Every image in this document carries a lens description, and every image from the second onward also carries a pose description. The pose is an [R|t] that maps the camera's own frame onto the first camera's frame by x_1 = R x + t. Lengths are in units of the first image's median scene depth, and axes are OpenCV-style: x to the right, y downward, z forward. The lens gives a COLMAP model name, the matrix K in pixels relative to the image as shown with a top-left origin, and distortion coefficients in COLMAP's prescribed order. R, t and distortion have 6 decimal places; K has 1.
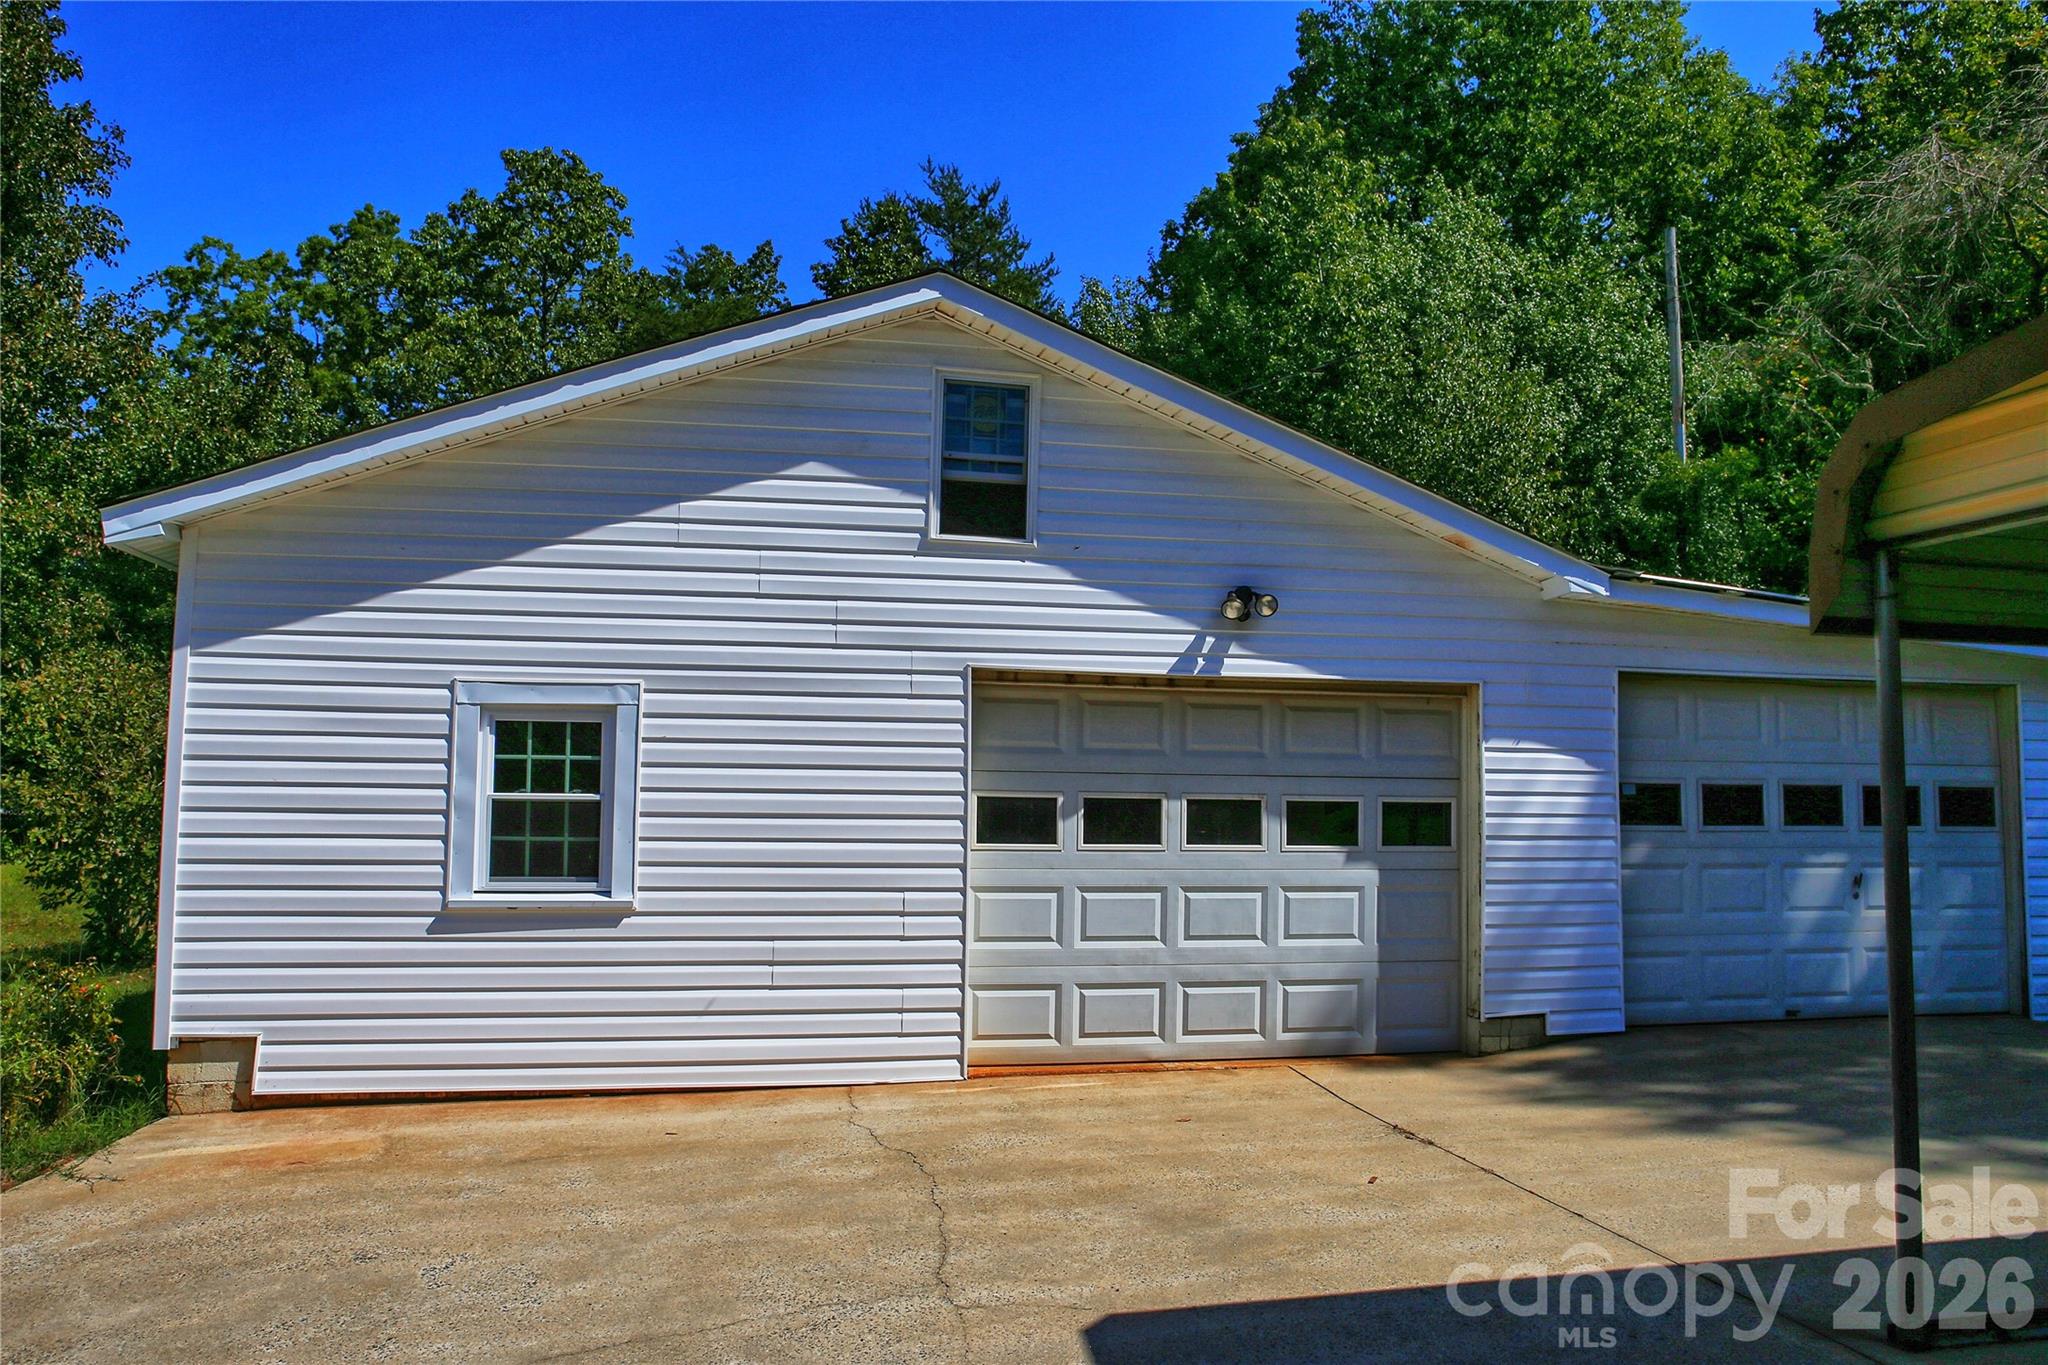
lens RADIAL K [[1382.1, 0, 1026.5], [0, 1382.1, 689.4], [0, 0, 1]] dist [-0.013012, 0.003165]
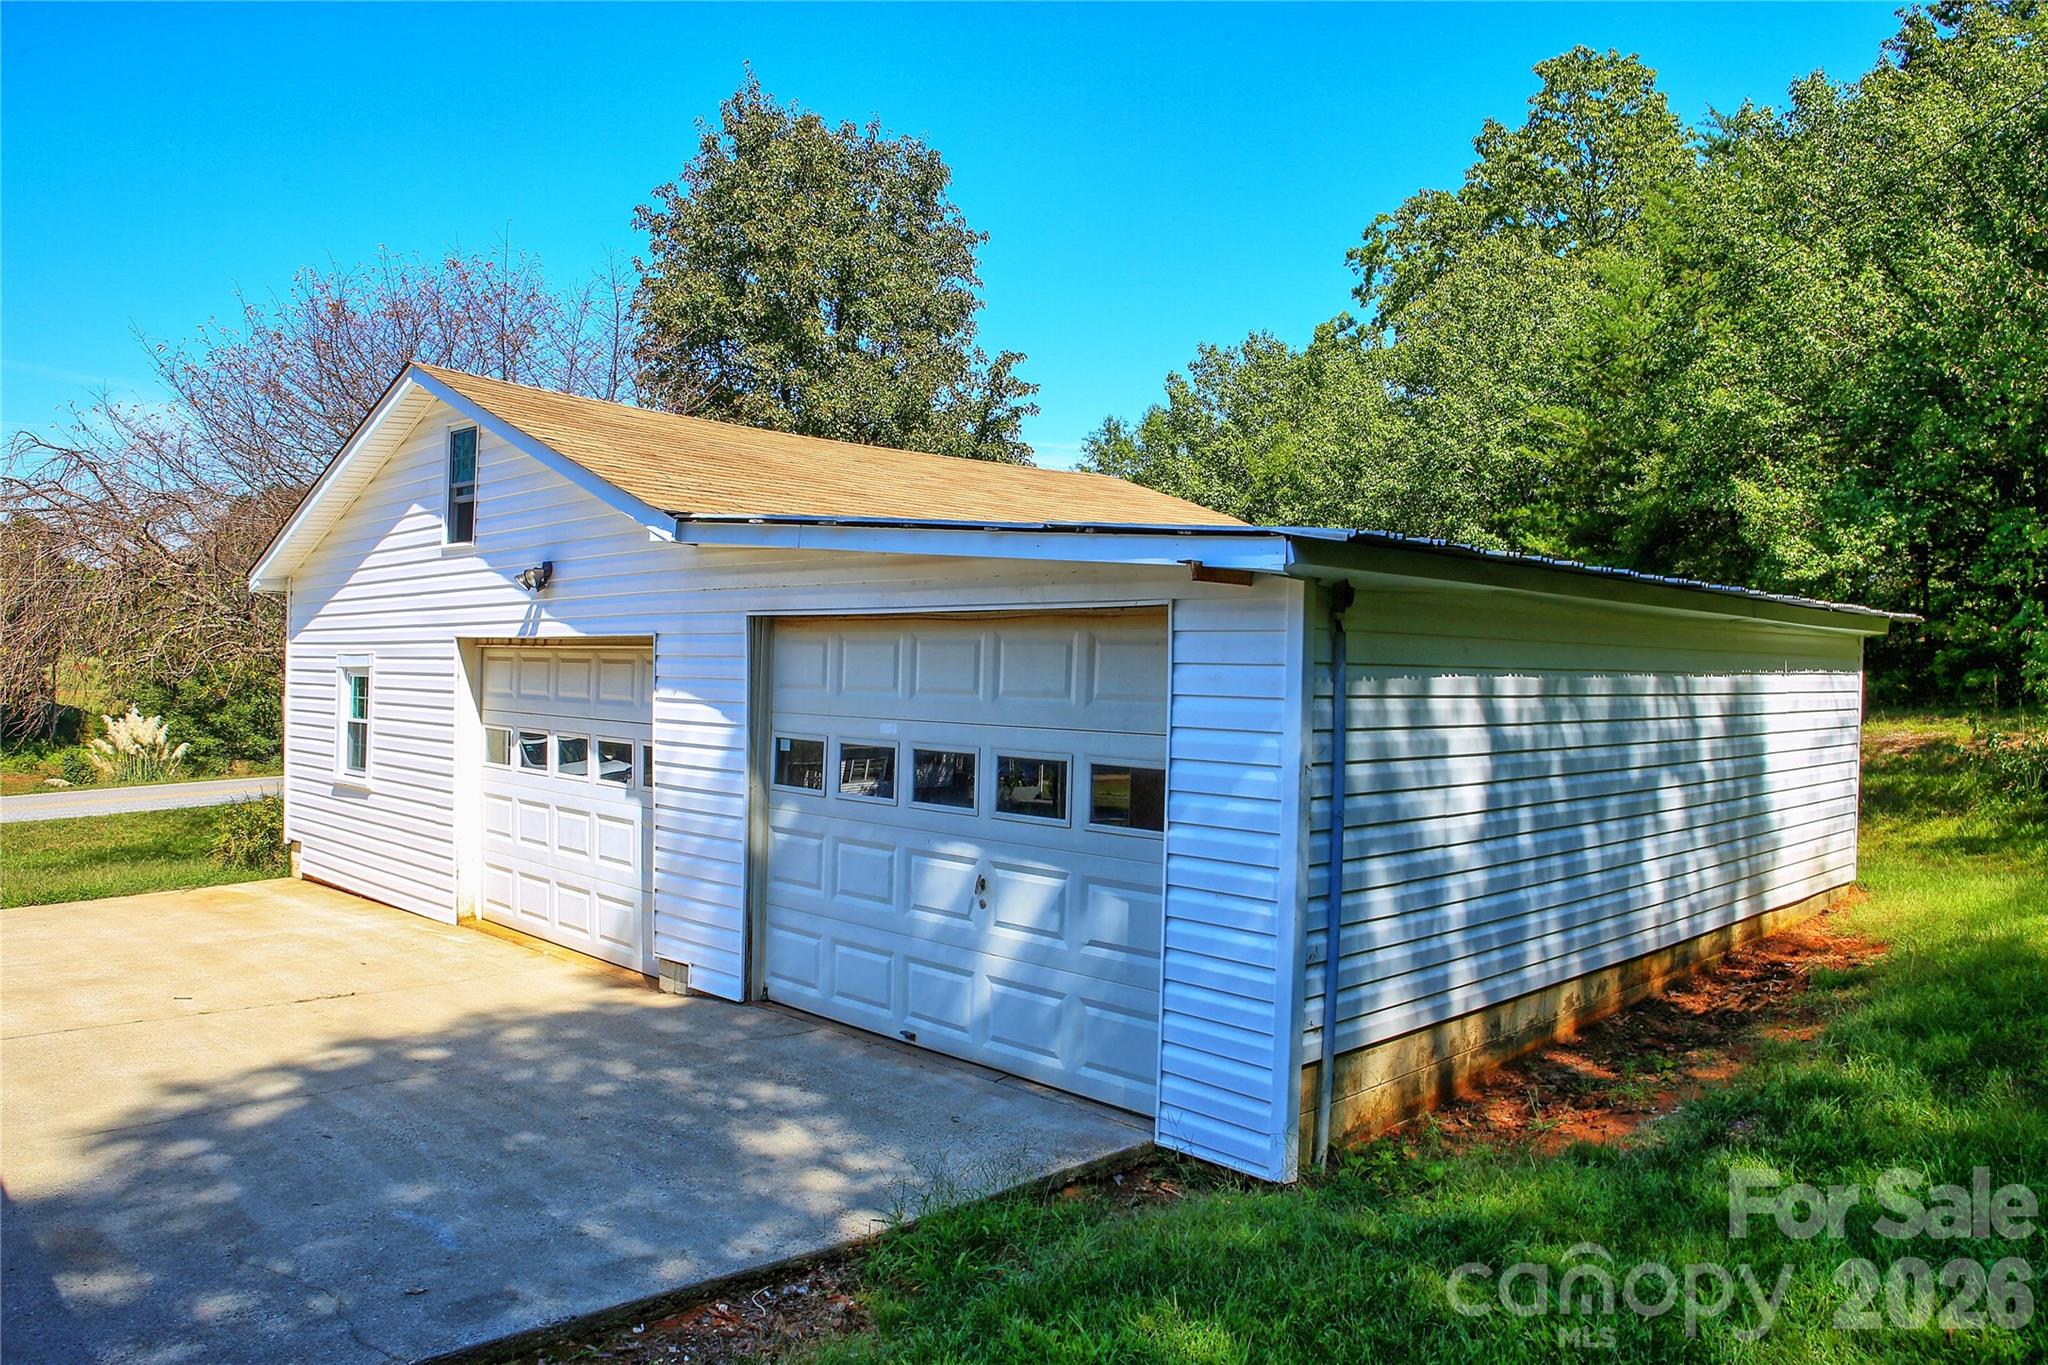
lens RADIAL K [[1382.1, 0, 1020.3], [0, 1382.1, 681.8], [0, 0, 1]] dist [-0.013012, 0.003165]
pose [[0.526009, 0.006333, -0.850455, 1.287795], [0.050118, 0.998004, 0.038431, 0.003947], [0.849001, -0.062838, 0.524642, 0.660071]]
